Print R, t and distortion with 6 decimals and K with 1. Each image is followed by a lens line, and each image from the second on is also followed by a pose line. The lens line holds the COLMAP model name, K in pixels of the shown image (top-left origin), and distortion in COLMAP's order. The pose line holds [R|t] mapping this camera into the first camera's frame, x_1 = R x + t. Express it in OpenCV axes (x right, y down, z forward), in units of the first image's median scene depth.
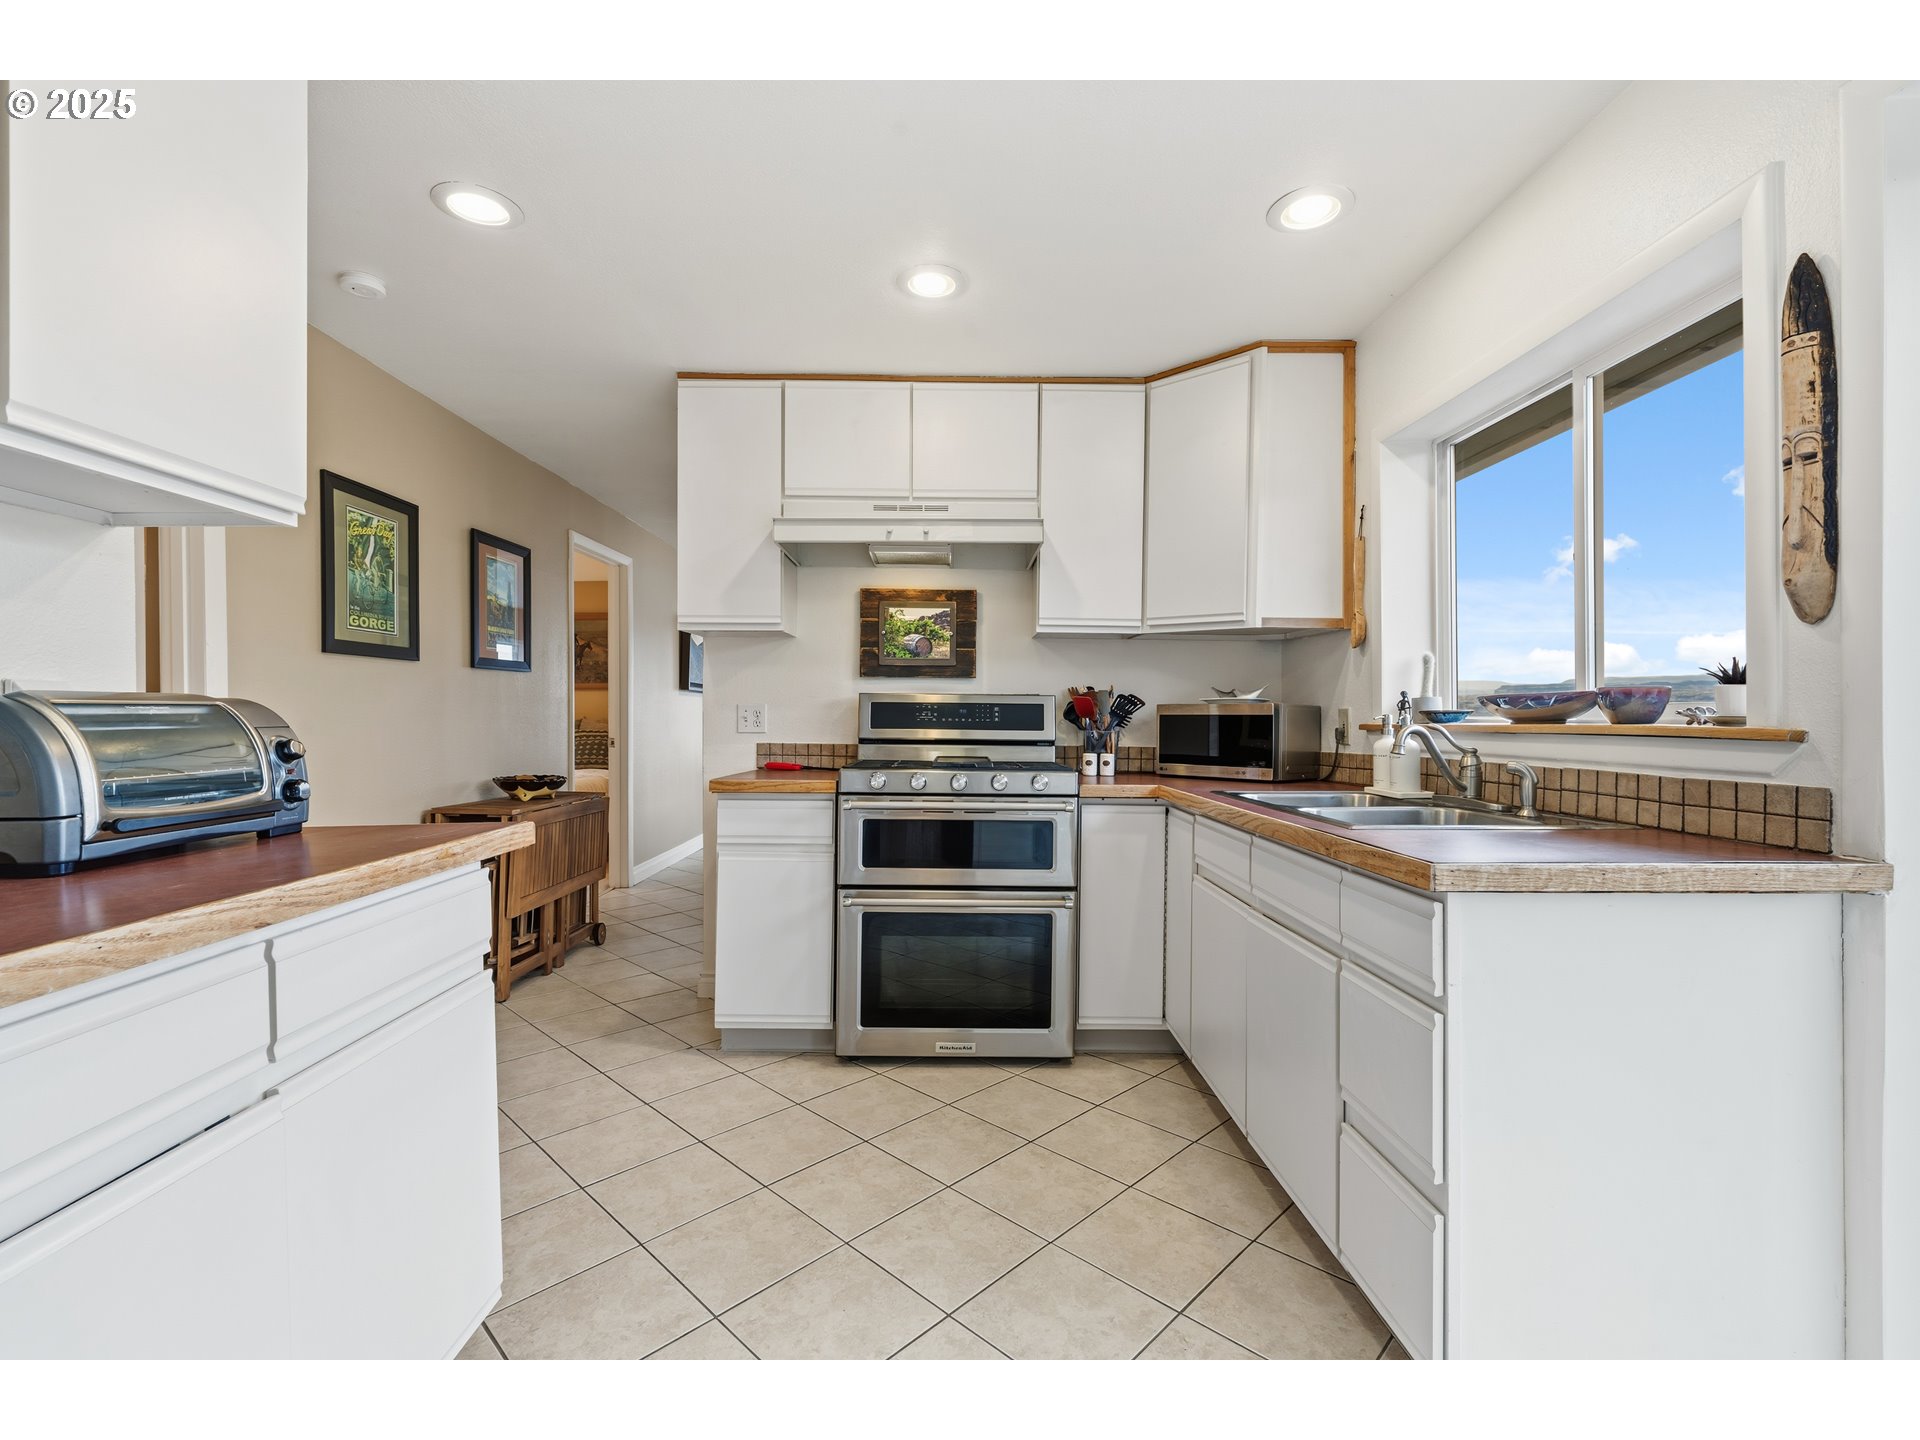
lens RADIAL K [[840.3, 0, 960.0], [0, 840.3, 720.0], [0, 0, 1]] dist [0.009137, -0.000135]
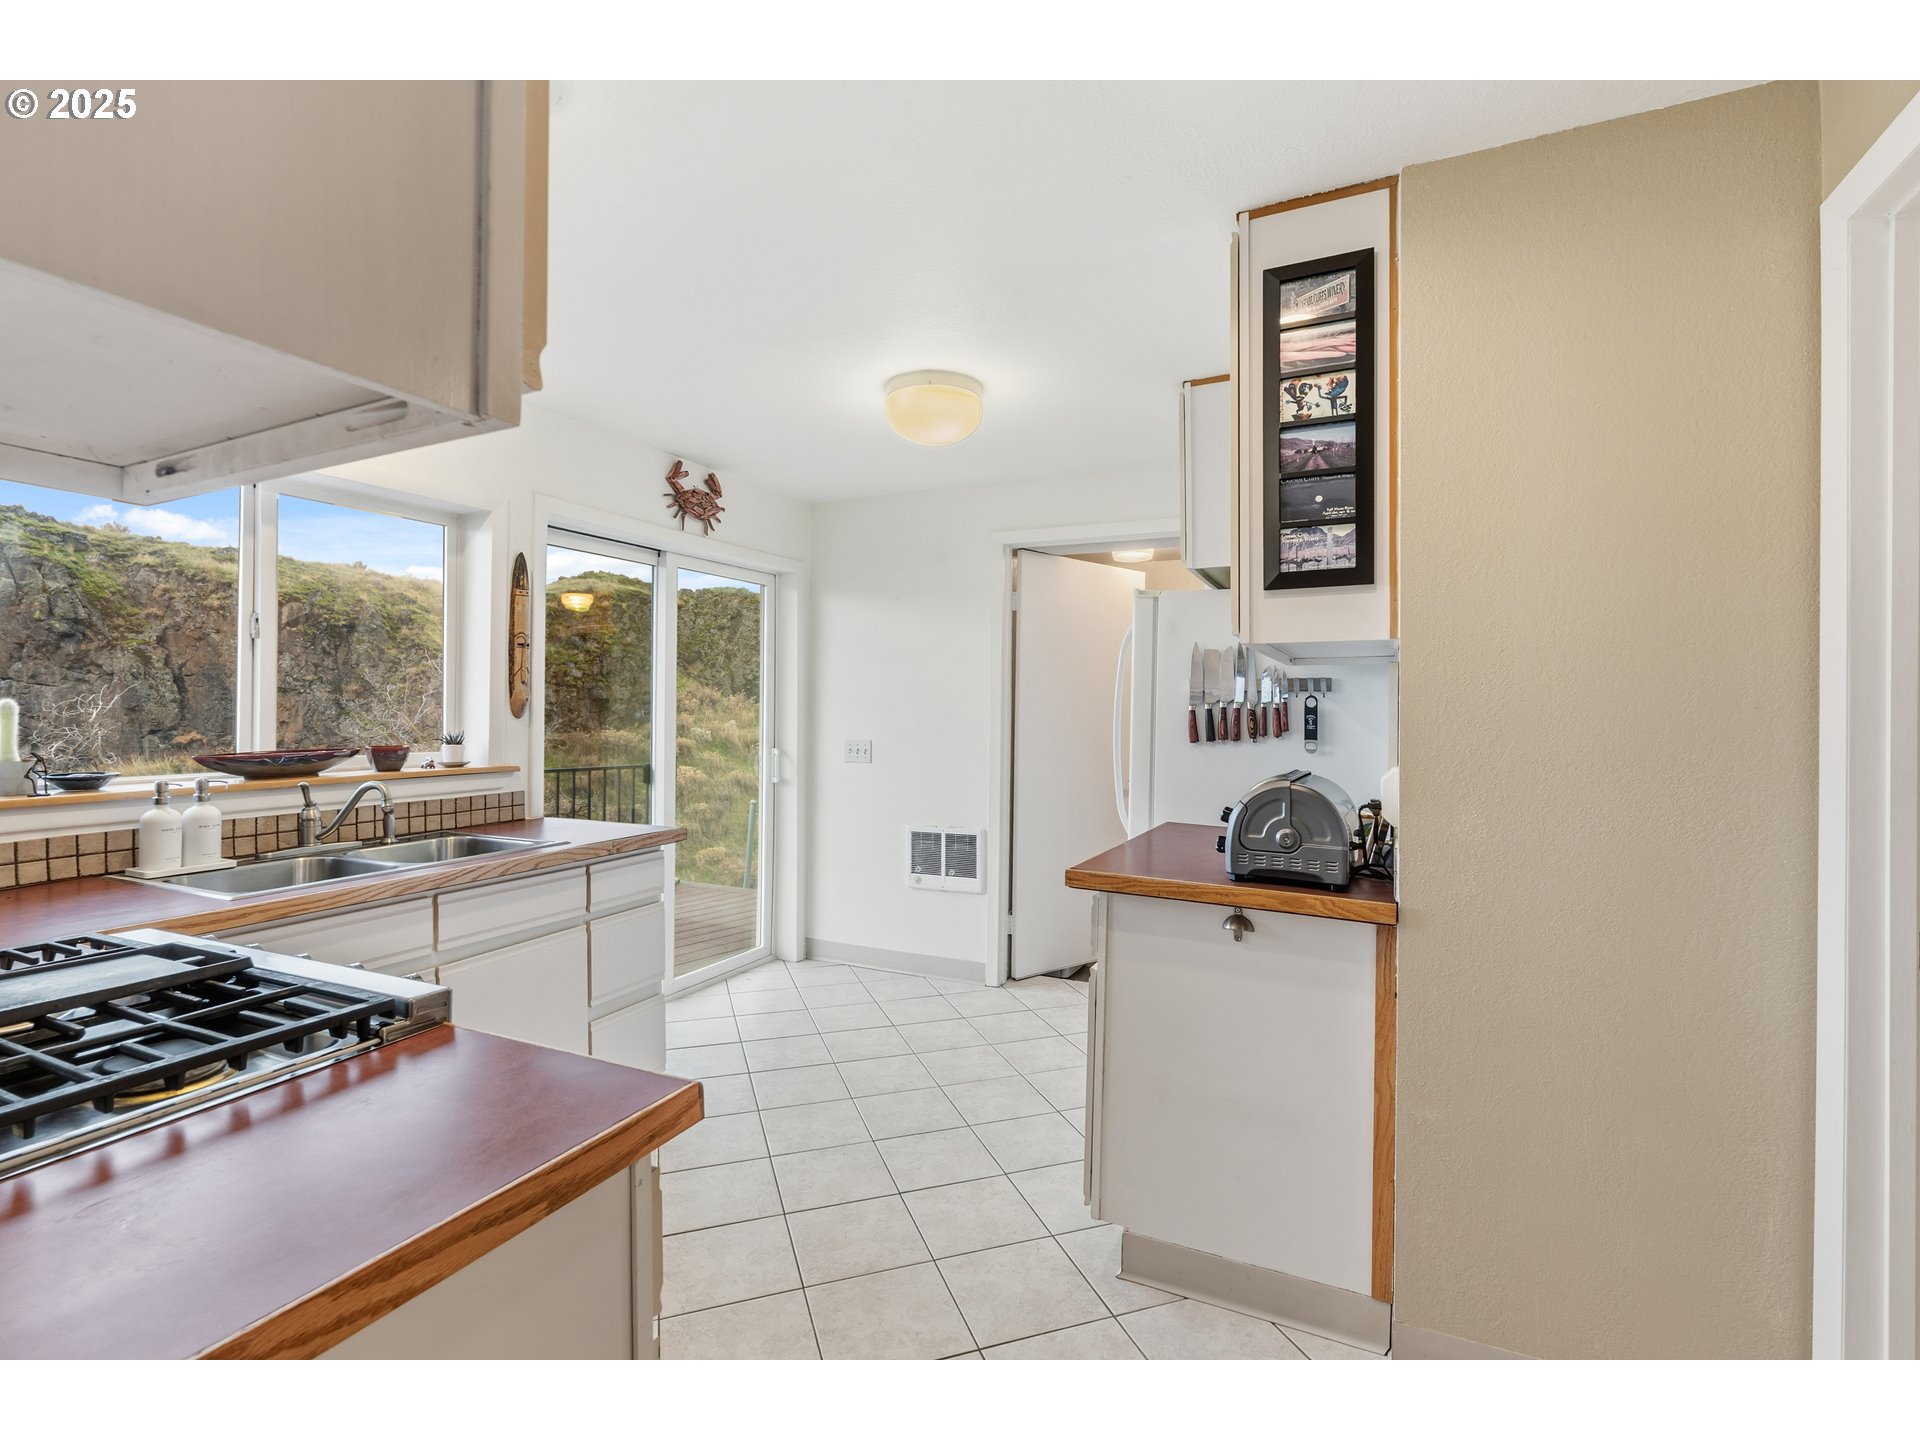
lens RADIAL K [[864.3, 0, 960.0], [0, 864.3, 720.0], [0, 0, 1]] dist [0.001627, 0.000061]
pose [[-0.892138, -0.010278, 0.451647, -0.880263], [-0.001155, 0.999790, 0.020470, -0.128434], [-0.451762, 0.017740, -0.891962, 2.005893]]
